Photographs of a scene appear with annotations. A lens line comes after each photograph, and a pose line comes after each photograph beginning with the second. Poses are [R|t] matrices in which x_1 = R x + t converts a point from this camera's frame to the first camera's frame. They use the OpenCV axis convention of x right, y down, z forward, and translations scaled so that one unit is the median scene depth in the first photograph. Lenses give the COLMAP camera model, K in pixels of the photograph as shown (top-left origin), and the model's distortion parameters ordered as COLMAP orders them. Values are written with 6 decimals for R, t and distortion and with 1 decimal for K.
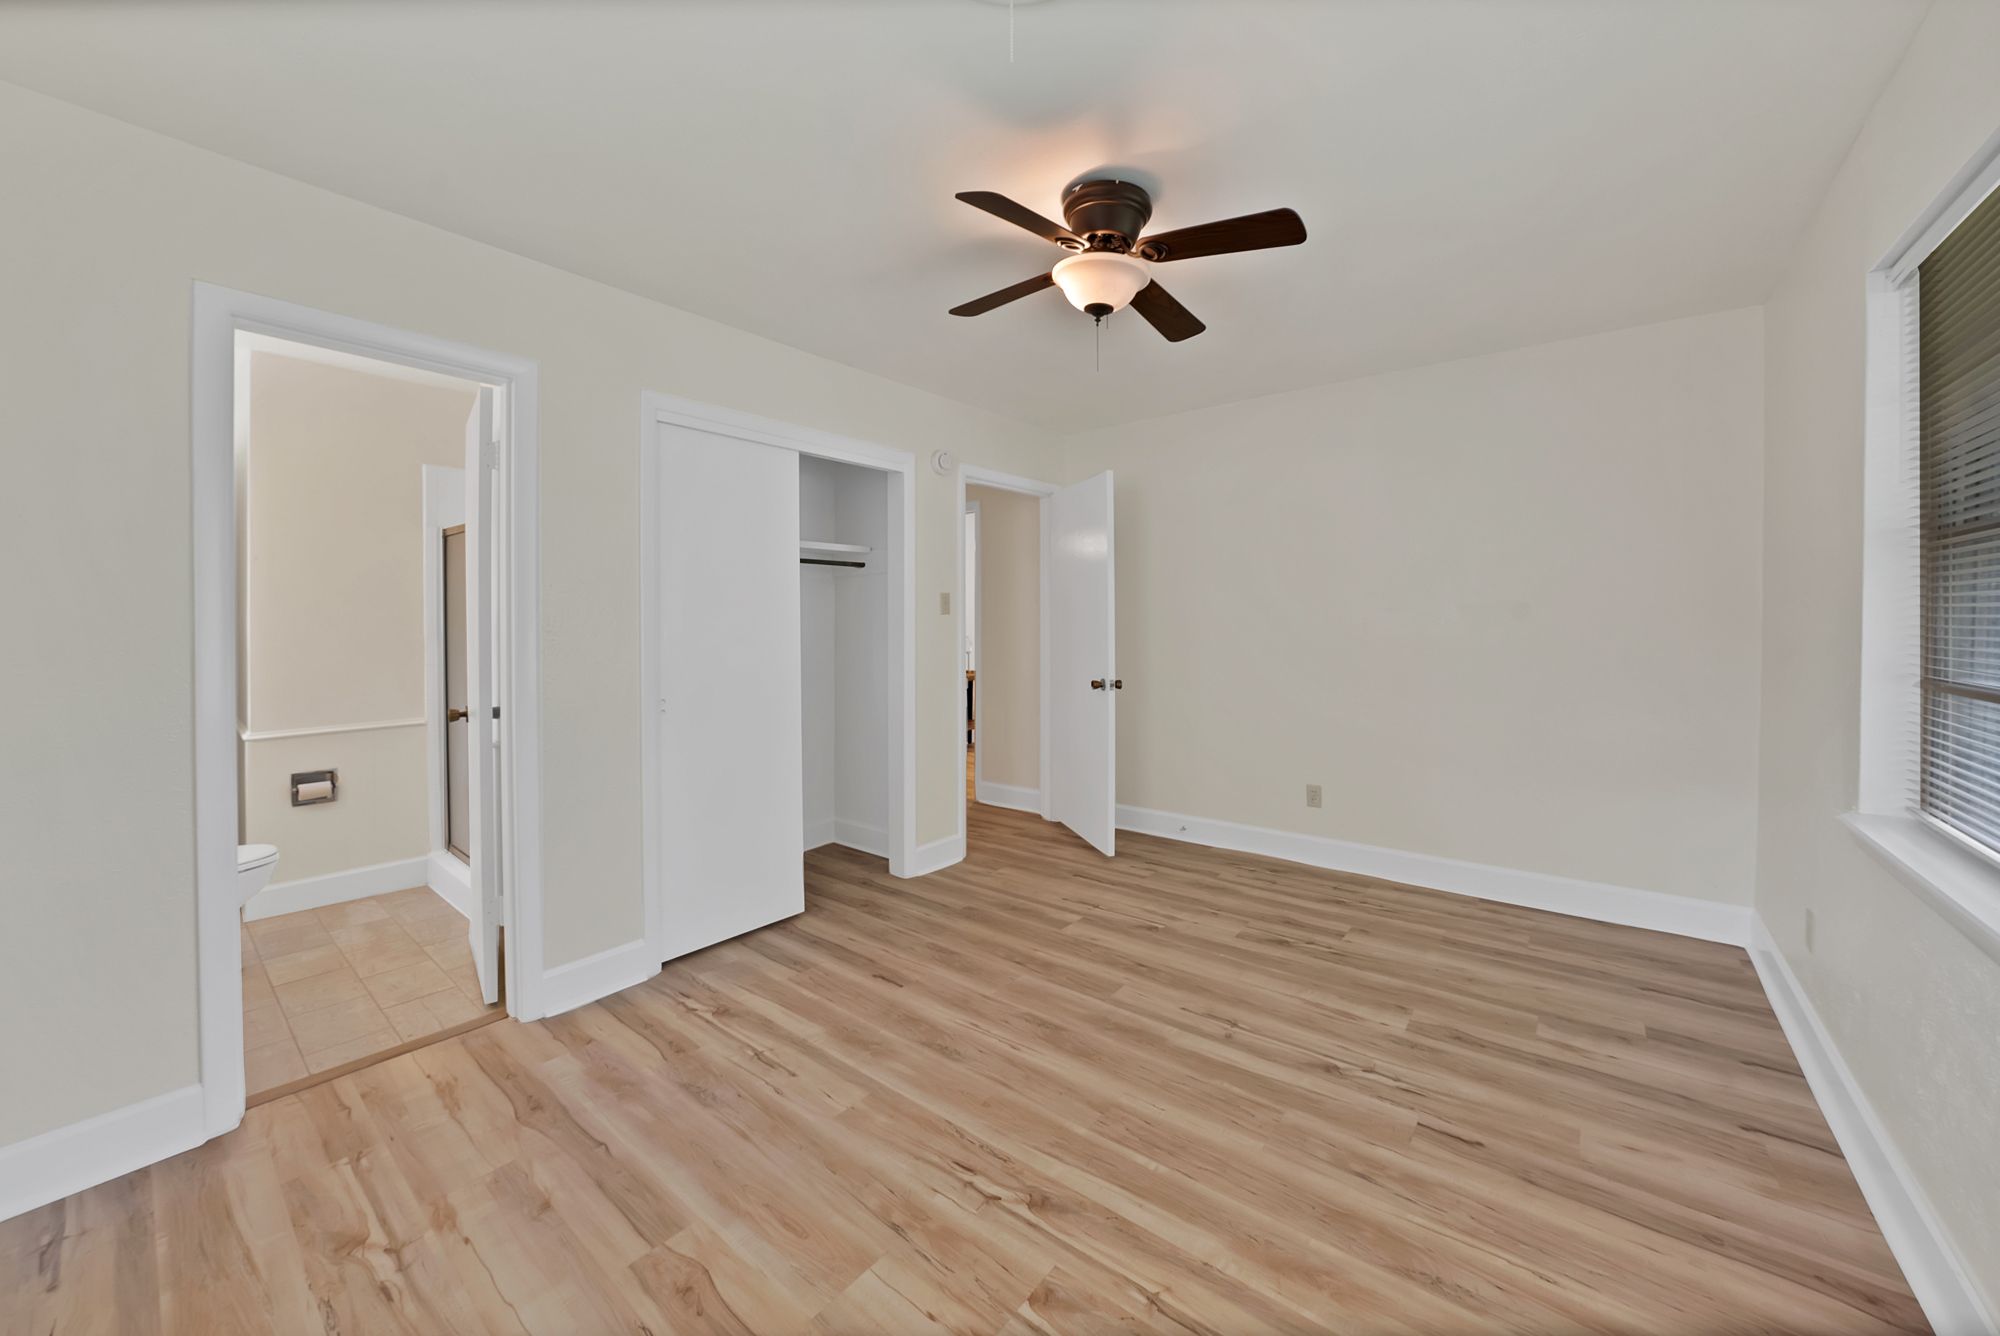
lens RADIAL K [[714.8, 0, 992.0], [0, 714.8, 648.4], [0, 0, 1]] dist [-0.032031, 0.006150]
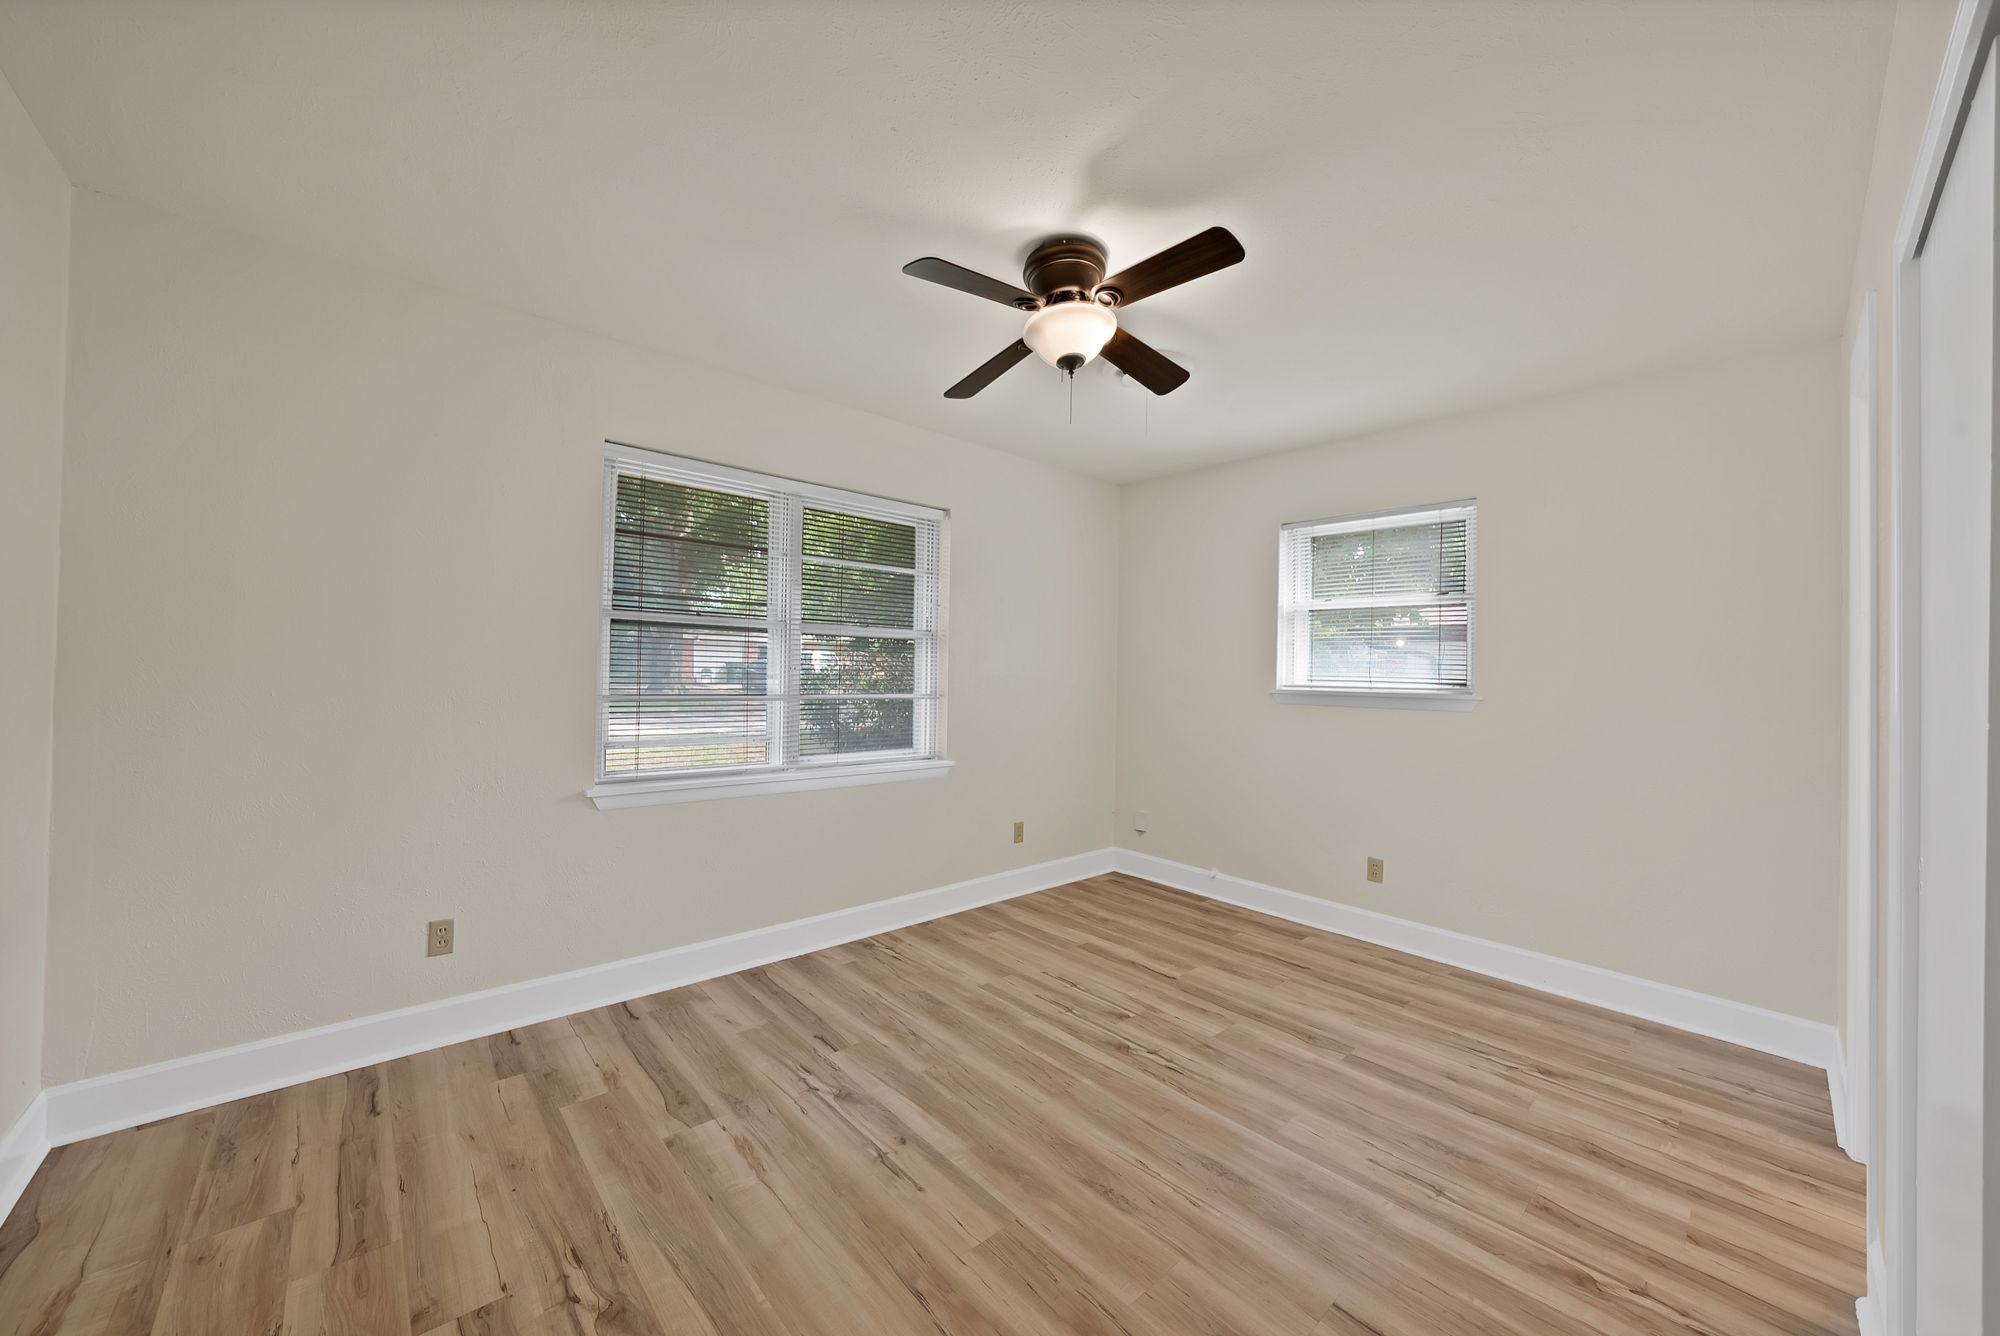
lens RADIAL K [[714.8, 0, 992.0], [0, 714.8, 648.4], [0, 0, 1]] dist [-0.032031, 0.006150]
pose [[-0.988040, -0.012699, 0.153672, 0.102786], [-0.011710, 0.999905, 0.007337, -0.110509], [-0.153750, 0.005450, -0.988095, 2.169963]]
